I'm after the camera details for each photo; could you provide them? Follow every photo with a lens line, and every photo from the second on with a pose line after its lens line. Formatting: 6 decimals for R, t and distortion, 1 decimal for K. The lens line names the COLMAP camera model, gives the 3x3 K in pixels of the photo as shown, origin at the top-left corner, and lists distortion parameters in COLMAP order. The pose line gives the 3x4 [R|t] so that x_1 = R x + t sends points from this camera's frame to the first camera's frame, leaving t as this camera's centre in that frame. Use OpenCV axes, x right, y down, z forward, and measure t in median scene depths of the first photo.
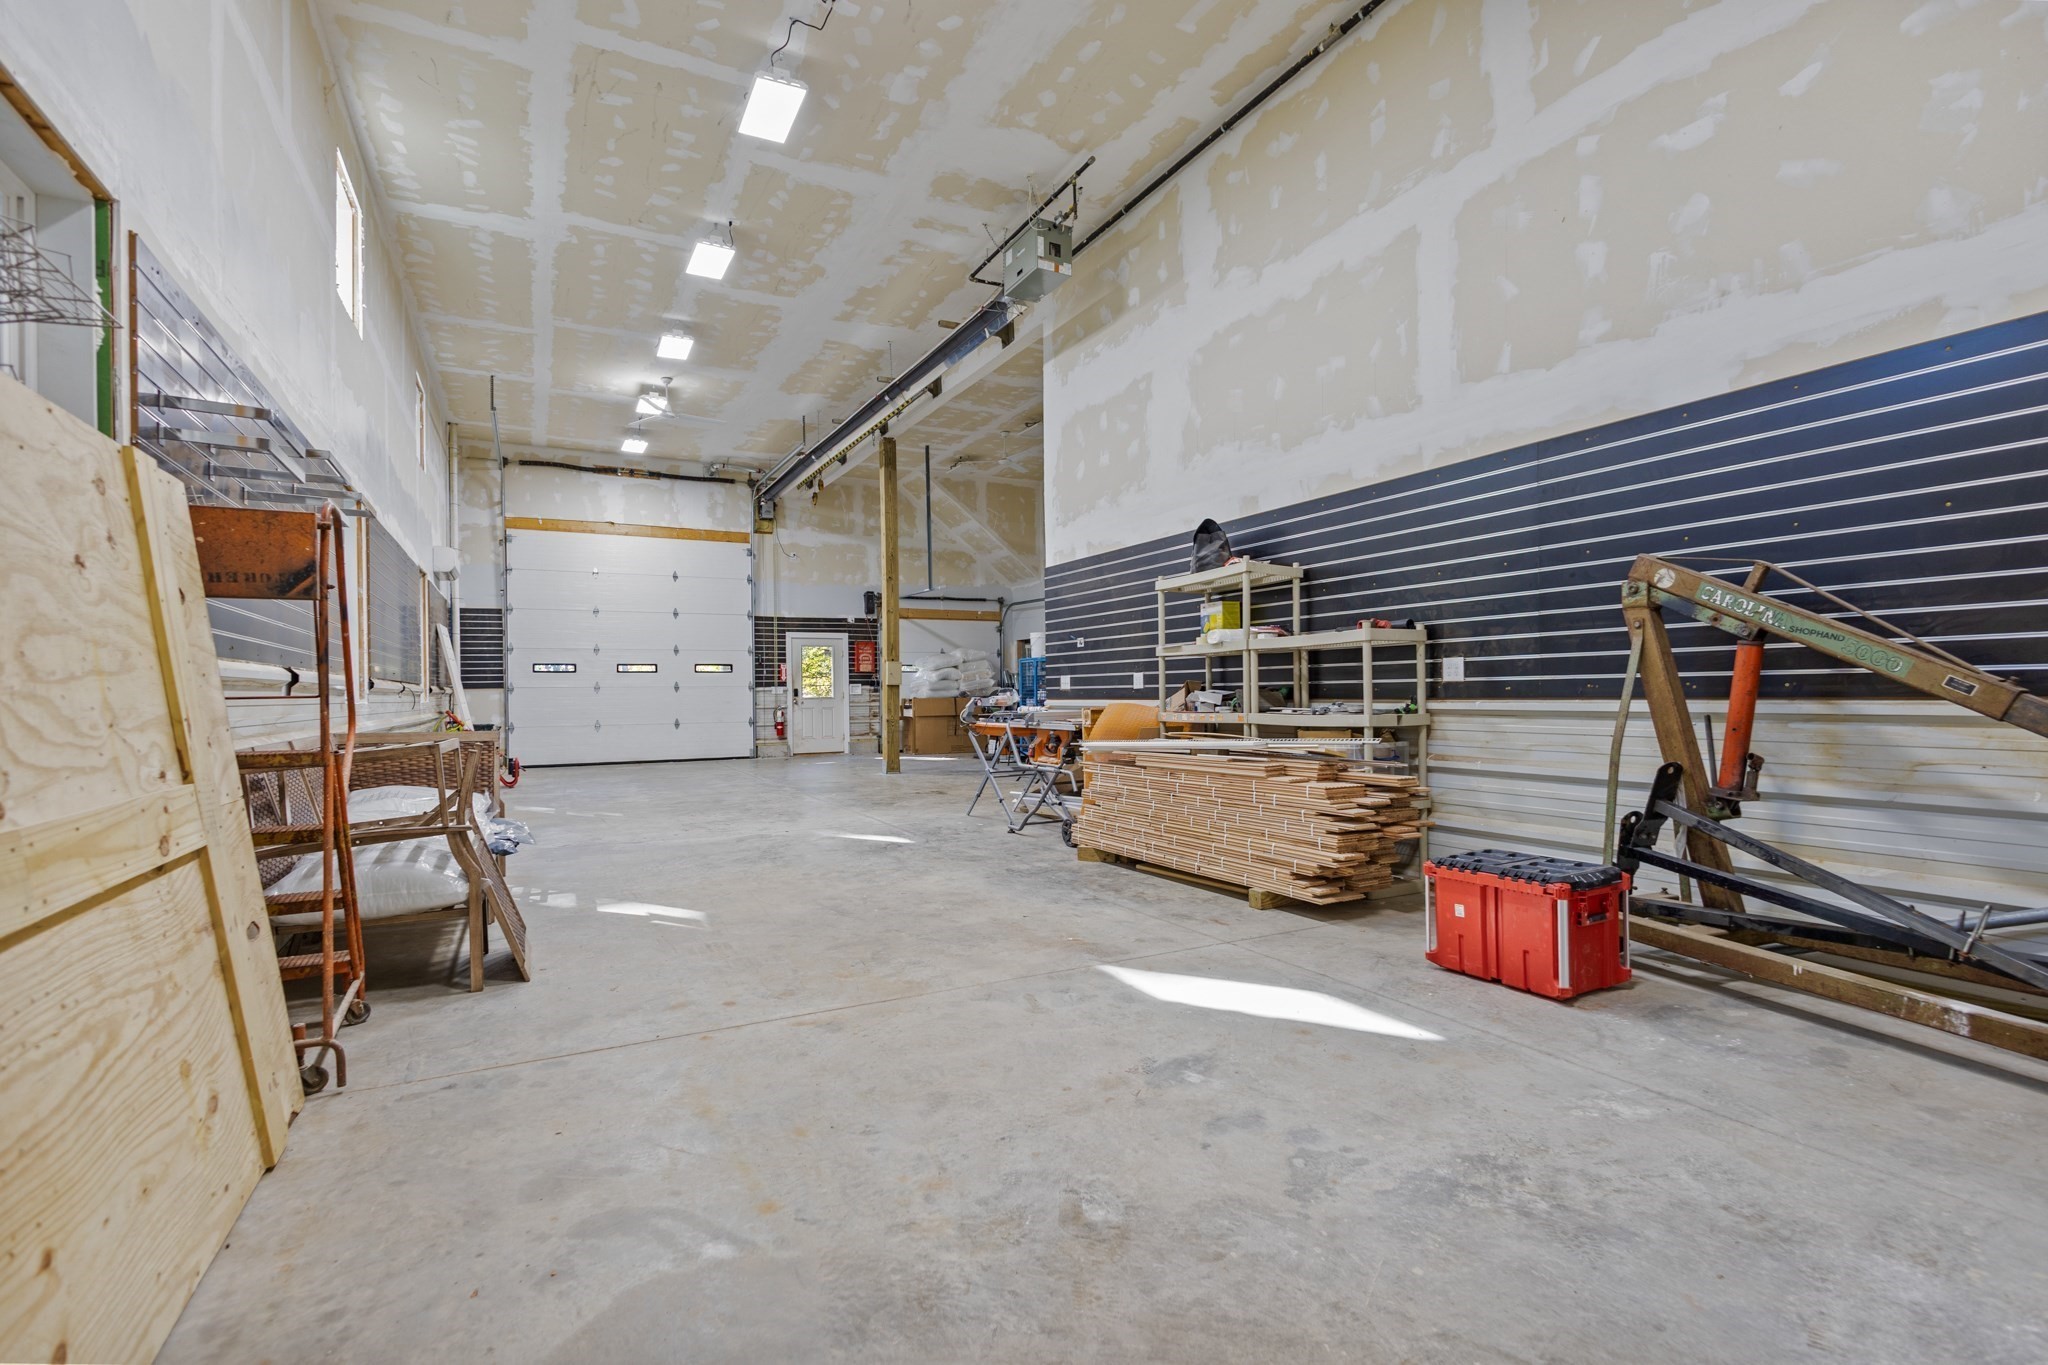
lens RADIAL K [[967.7, 0, 1023.2], [0, 967.7, 688.4], [0, 0, 1]] dist [0.013290, -0.005677]
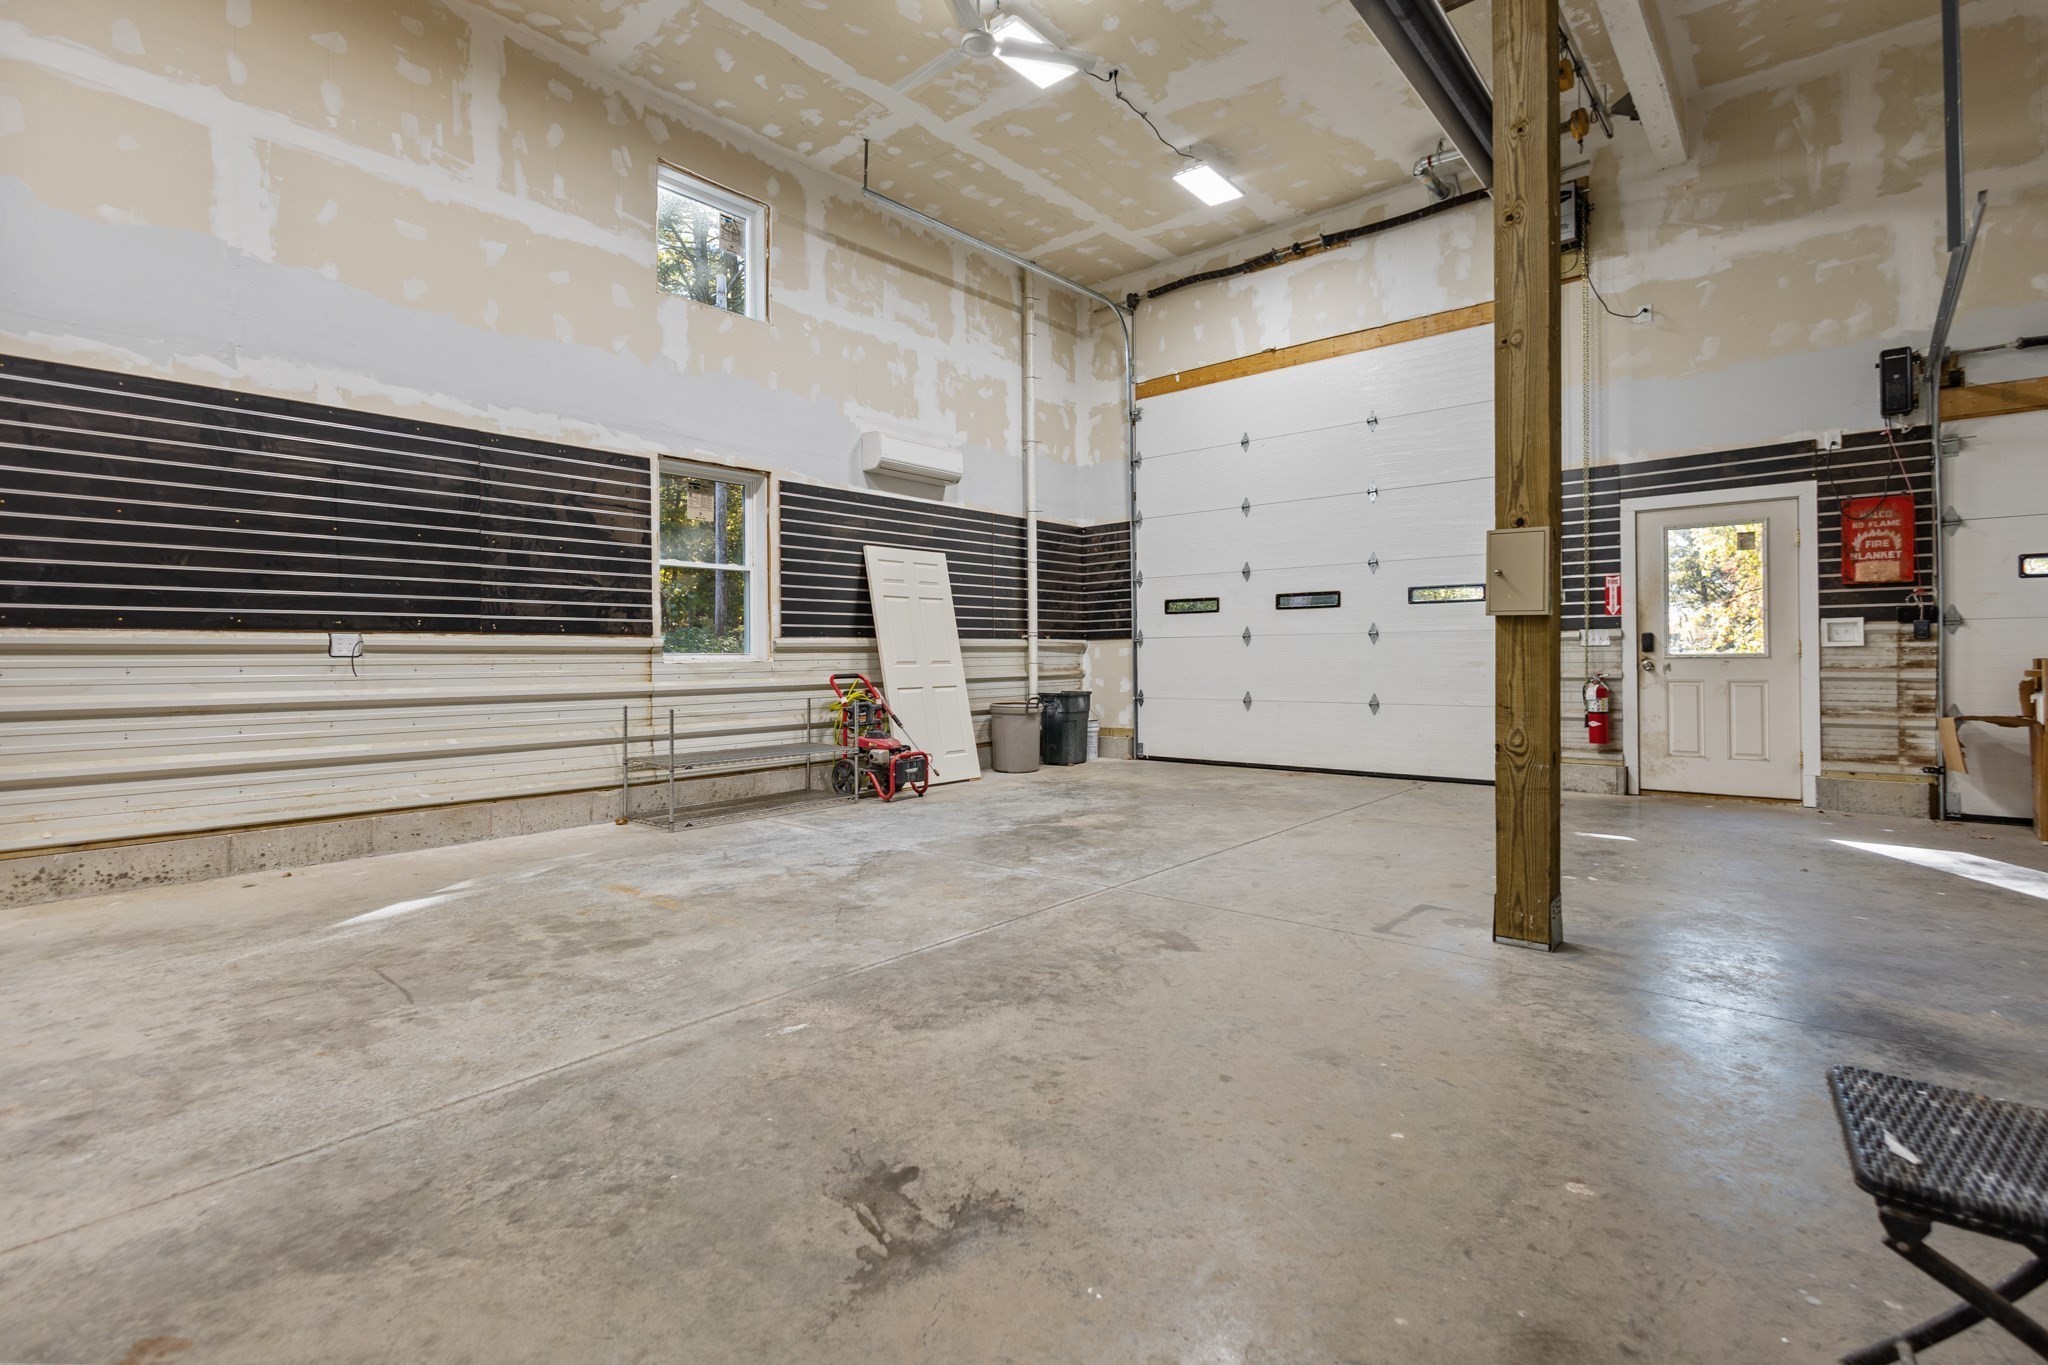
lens RADIAL K [[967.7, 0, 1002.3], [0, 967.7, 652.5], [0, 0, 1]] dist [0.013290, -0.005677]
pose [[0.371490, 0.002990, -0.928432, 0.049005], [0.007831, 0.999949, 0.006353, 0.003823], [0.928404, -0.009631, 0.371447, 0.594000]]
